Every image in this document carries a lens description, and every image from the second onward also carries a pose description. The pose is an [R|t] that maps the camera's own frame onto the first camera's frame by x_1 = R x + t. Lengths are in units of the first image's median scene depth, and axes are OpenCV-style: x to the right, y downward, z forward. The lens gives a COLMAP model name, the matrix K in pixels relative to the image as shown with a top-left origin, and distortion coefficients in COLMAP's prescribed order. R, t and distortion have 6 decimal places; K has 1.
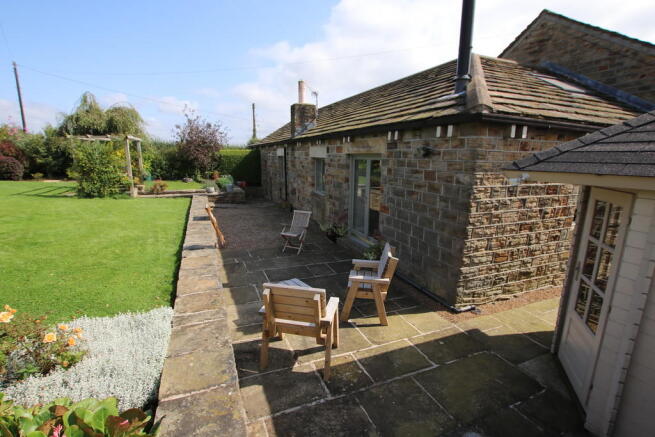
lens RADIAL K [[307.6, 0, 326.0], [0, 307.6, 220.0], [0, 0, 1]] dist [-0.025047, 0.001646]
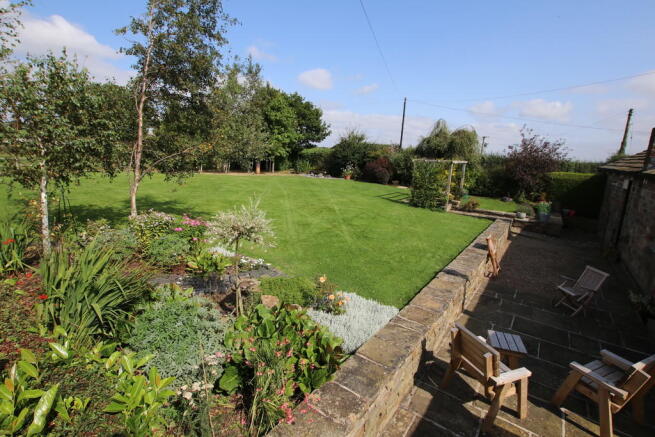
lens RADIAL K [[307.6, 0, 328.5], [0, 307.6, 220.0], [0, 0, 1]] dist [-0.025047, 0.001646]
pose [[0.530613, 0.192711, -0.825417, 0.188633], [-0.211776, 0.973068, 0.091045, -0.082022], [0.820732, 0.126494, 0.557134, -0.068294]]
